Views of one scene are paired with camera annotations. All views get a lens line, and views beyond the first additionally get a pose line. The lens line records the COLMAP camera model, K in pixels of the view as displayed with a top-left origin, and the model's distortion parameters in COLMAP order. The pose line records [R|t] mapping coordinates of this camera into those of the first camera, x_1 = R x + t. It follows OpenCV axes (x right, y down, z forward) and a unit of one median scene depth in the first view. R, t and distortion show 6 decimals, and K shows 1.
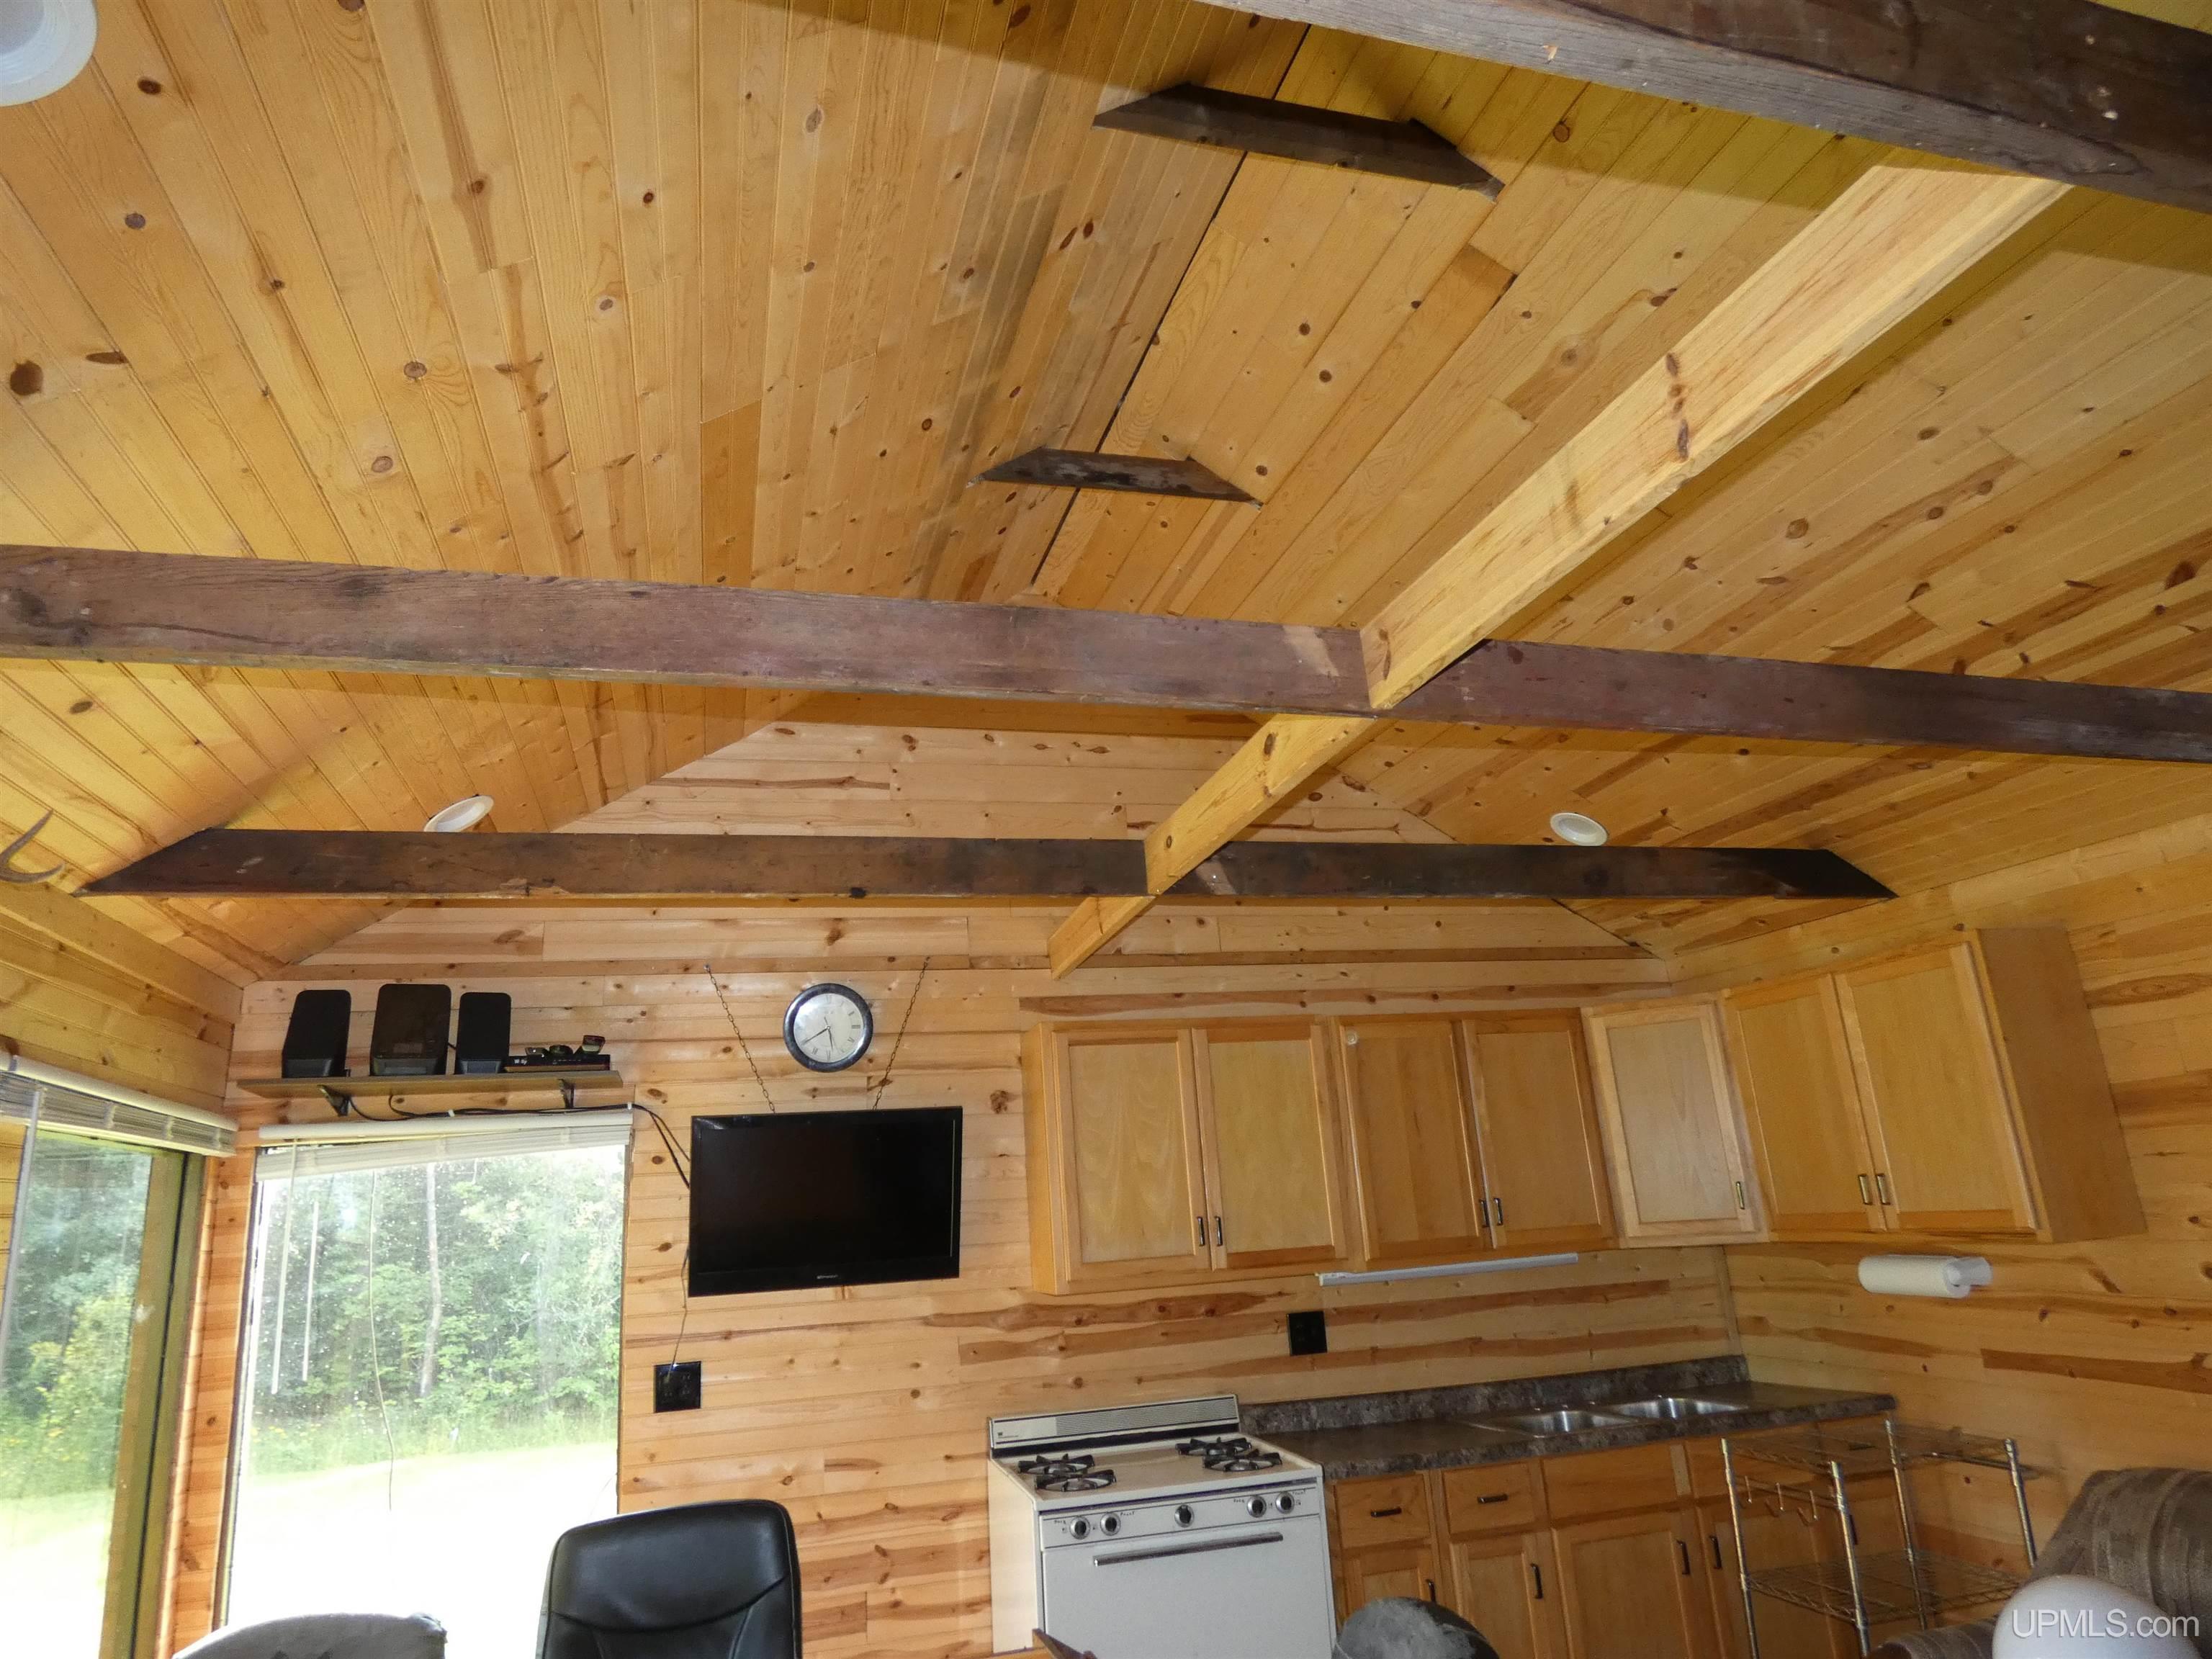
lens RADIAL K [[1326.9, 0, 1094.4], [0, 1326.9, 838.1], [0, 0, 1]] dist [-0.011739, 0.008621]
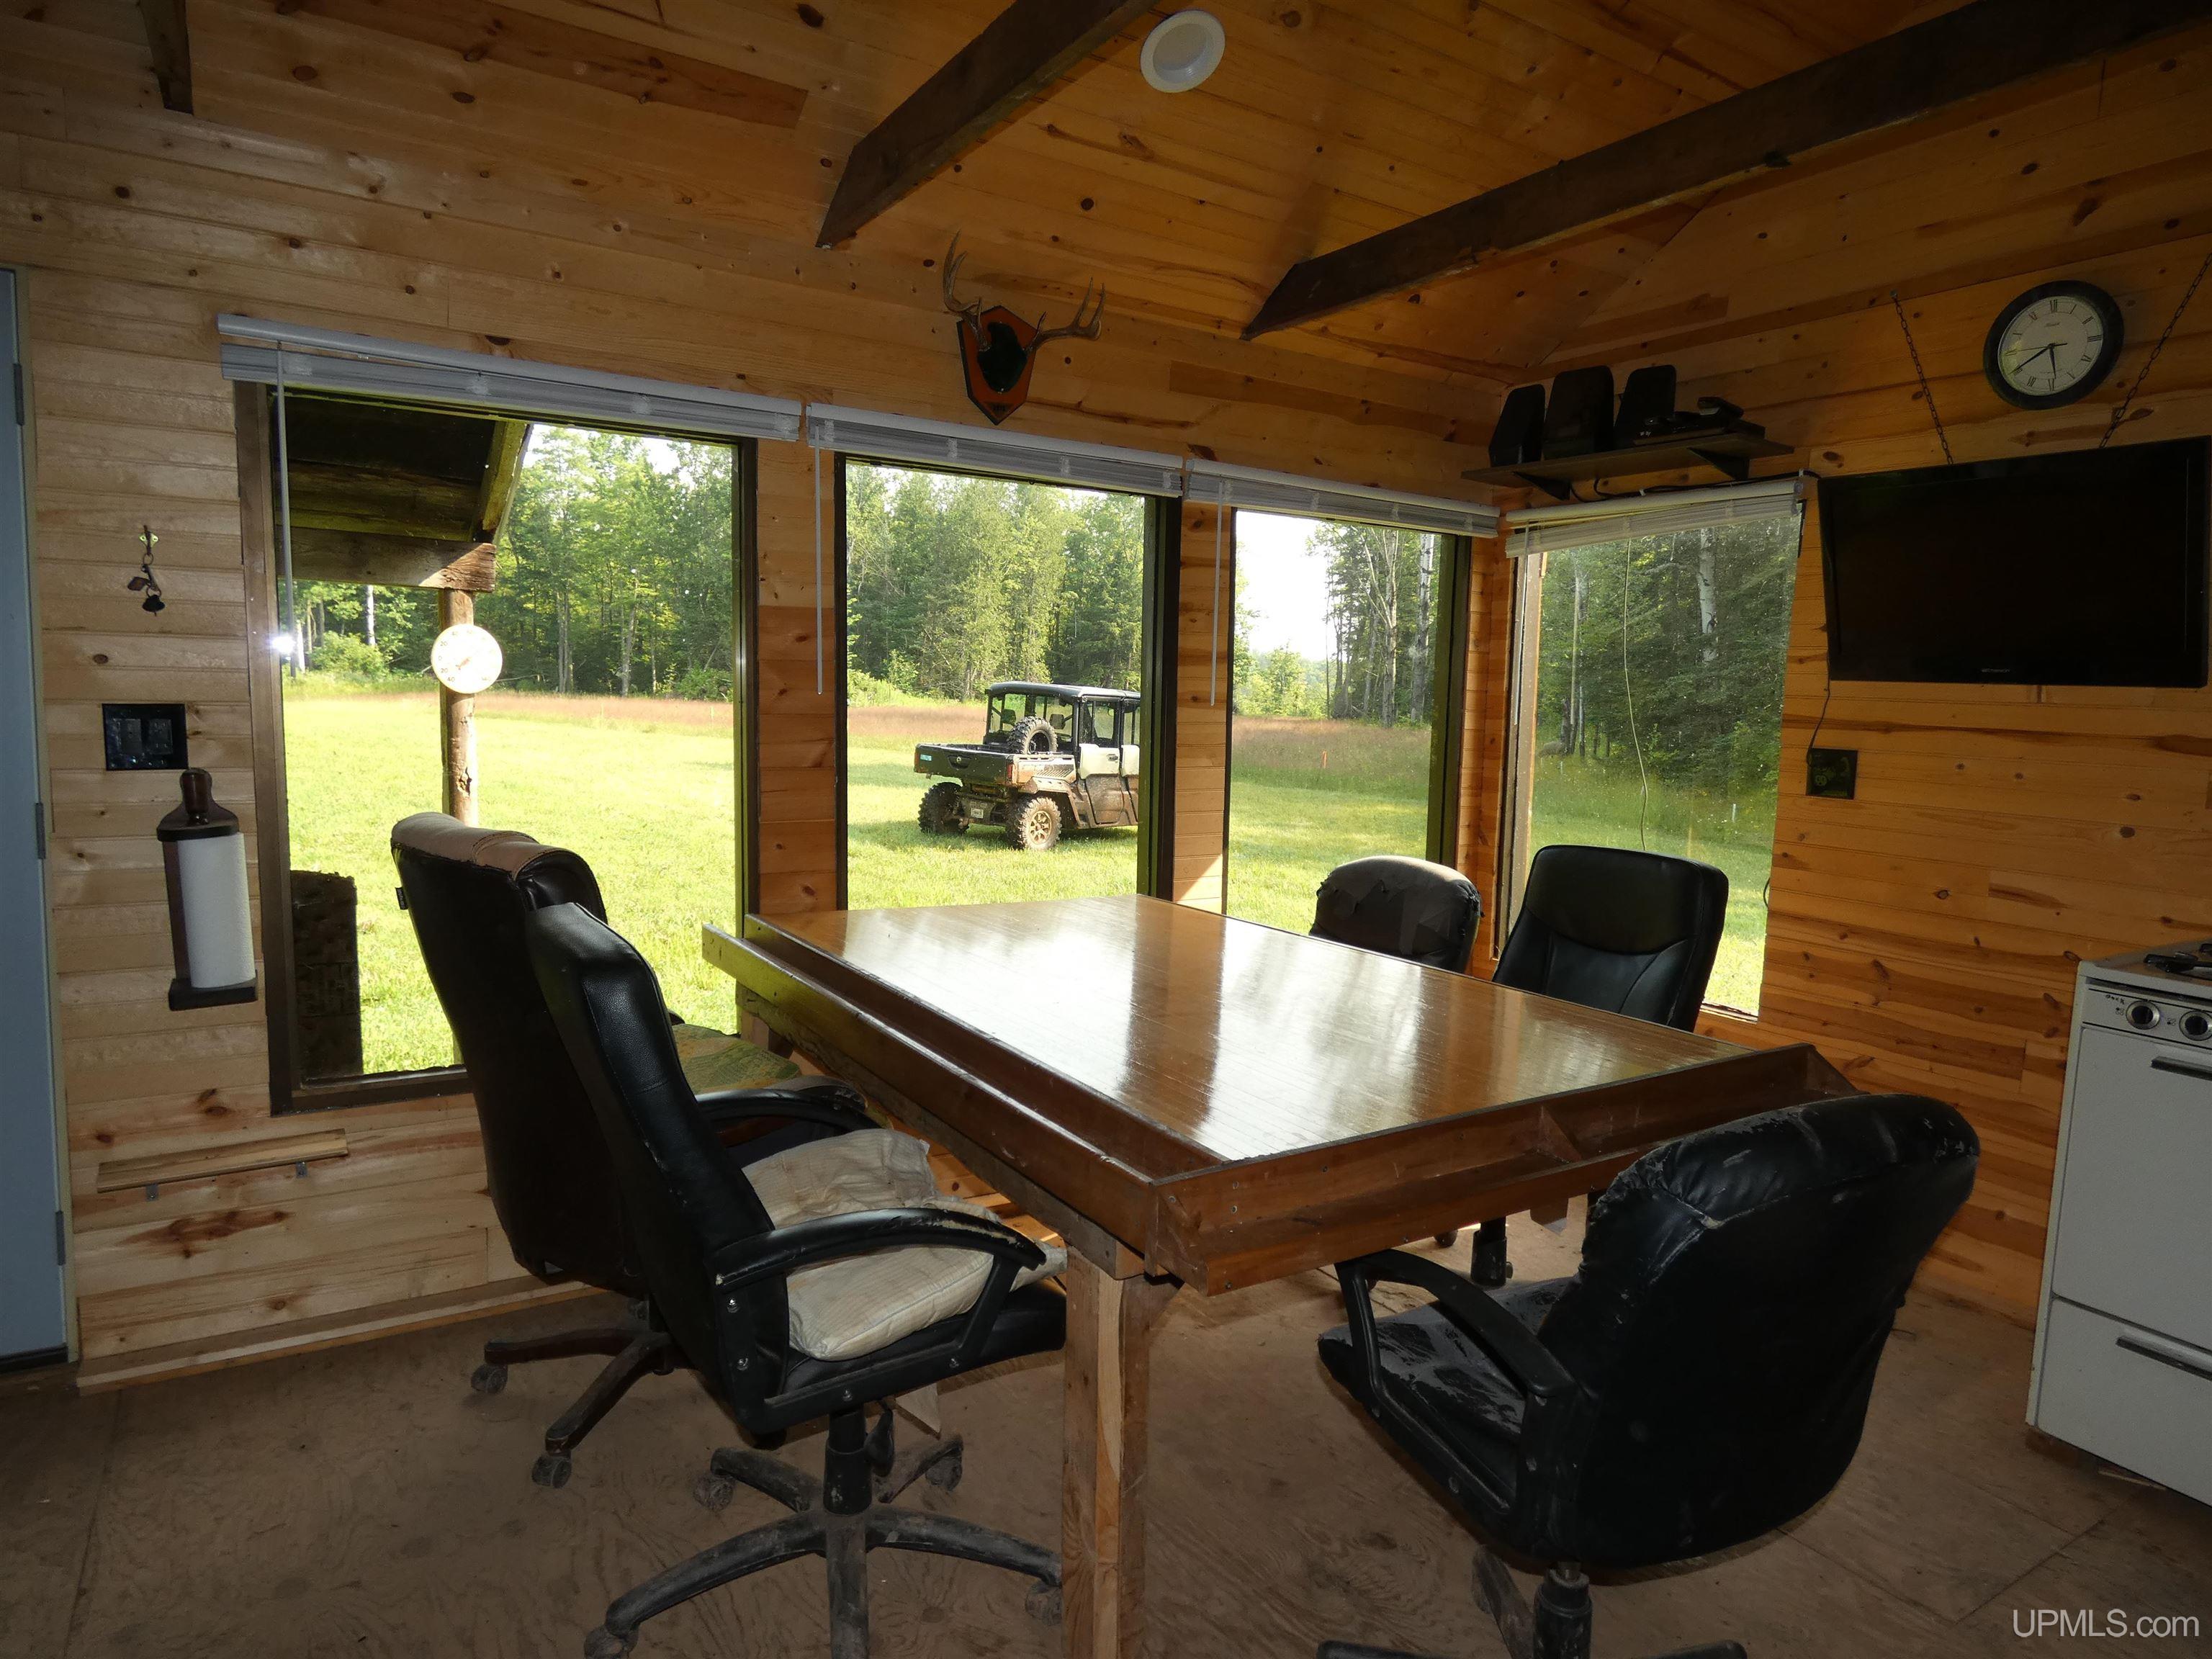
lens RADIAL K [[1326.9, 0, 1113.0], [0, 1326.9, 832.2], [0, 0, 1]] dist [-0.011739, 0.008621]
pose [[0.290493, 0.179470, -0.939896, 0.412913], [0.211569, 0.945896, 0.246005, 0.115354], [0.933195, -0.270316, 0.236806, 0.290699]]
